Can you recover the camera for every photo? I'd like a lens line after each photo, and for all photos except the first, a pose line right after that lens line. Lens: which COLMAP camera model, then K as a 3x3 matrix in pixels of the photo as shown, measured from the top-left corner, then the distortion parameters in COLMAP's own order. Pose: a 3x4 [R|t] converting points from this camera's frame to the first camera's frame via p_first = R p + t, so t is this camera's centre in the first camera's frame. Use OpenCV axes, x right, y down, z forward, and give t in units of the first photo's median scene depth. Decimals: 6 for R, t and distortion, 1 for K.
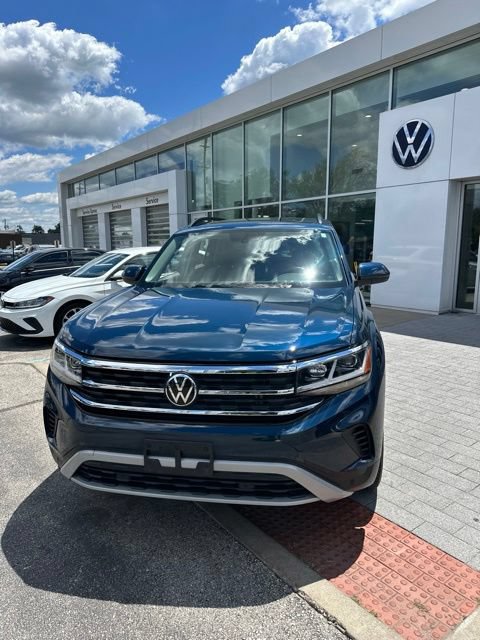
lens RADIAL K [[449.9, 0, 241.2], [0, 449.9, 319.8], [0, 0, 1]] dist [0.035603, -0.044693]
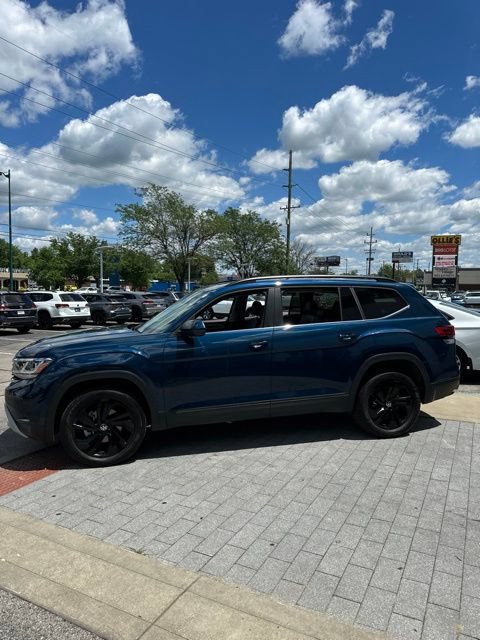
lens RADIAL K [[449.9, 0, 244.9], [0, 449.9, 318.6], [0, 0, 1]] dist [0.035603, -0.044693]
pose [[0.423414, 0.068294, -0.903359, 0.573751], [-0.154889, 0.987930, 0.002090, -0.060021], [0.892598, 0.139036, 0.428881, 0.237869]]
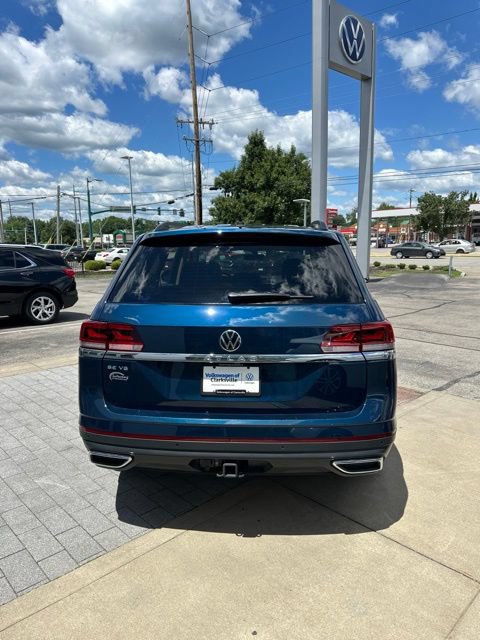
lens RADIAL K [[449.9, 0, 242.7], [0, 449.9, 318.8], [0, 0, 1]] dist [0.035603, -0.044693]
pose [[-0.992157, 0.043120, -0.117323, 0.094472], [0.003274, 0.947257, 0.320459, -0.180783], [0.124953, 0.317562, -0.939969, 1.004773]]
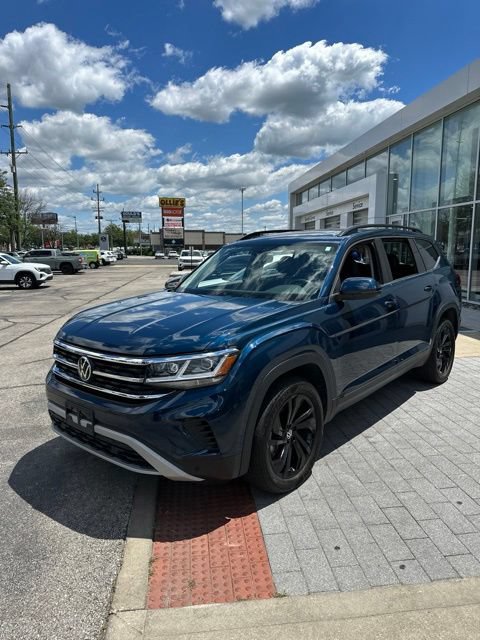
lens RADIAL K [[449.9, 0, 244.2], [0, 449.9, 317.2], [0, 0, 1]] dist [0.035603, -0.044693]
pose [[0.862684, 0.077189, -0.499819, 0.223300], [-0.082509, 0.996524, 0.011489, -0.012433], [0.498968, 0.031328, 0.866054, 0.013261]]
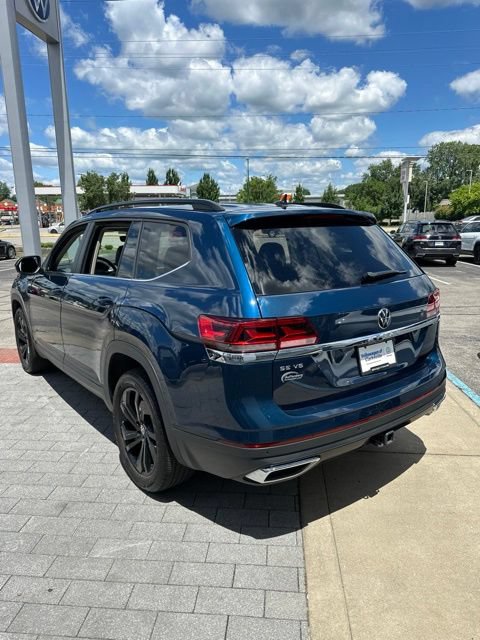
lens RADIAL K [[449.9, 0, 242.1], [0, 449.9, 326.2], [0, 0, 1]] dist [0.035603, -0.044693]
pose [[-0.666590, 0.186898, -0.721614, 0.321913], [-0.104863, 0.934920, 0.339011, -0.165612], [0.738012, 0.301651, -0.603610, 0.870689]]
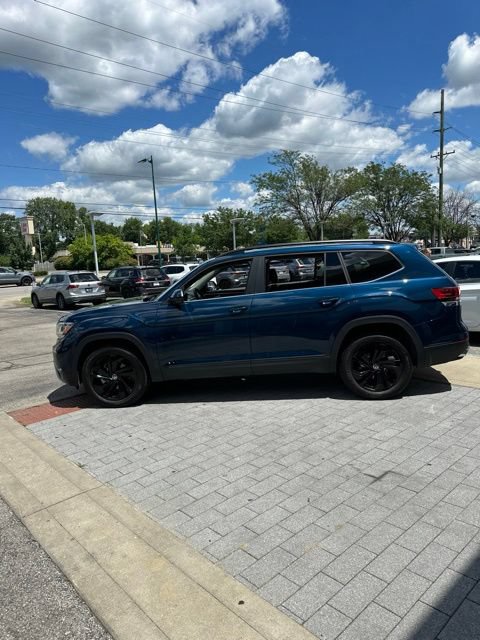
lens RADIAL K [[449.9, 0, 244.0], [0, 449.9, 320.9], [0, 0, 1]] dist [0.035603, -0.044693]
pose [[0.097313, 0.141173, -0.985190, 0.679093], [-0.112933, 0.985062, 0.130000, -0.092097], [0.988826, 0.098610, 0.111802, 0.419371]]
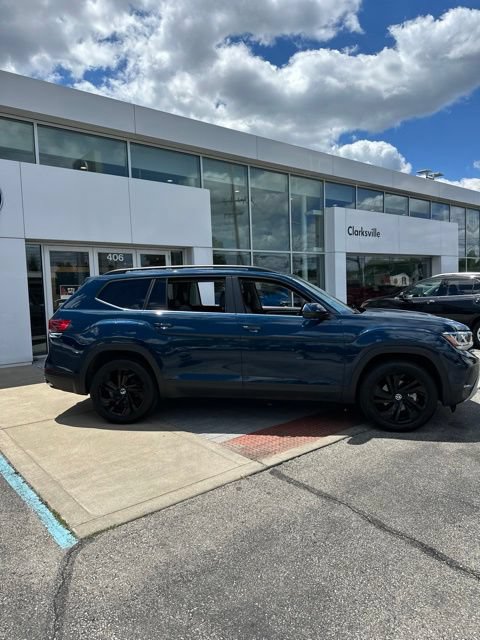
lens RADIAL K [[454.4, 0, 244.7], [0, 454.4, 323.1], [0, 0, 1]] dist [0.010743, -0.020489]
pose [[-0.051170, -0.060639, 0.996847, -0.626171], [0.193934, 0.978551, 0.069481, -0.082096], [-0.979679, 0.196878, -0.038312, 0.541694]]
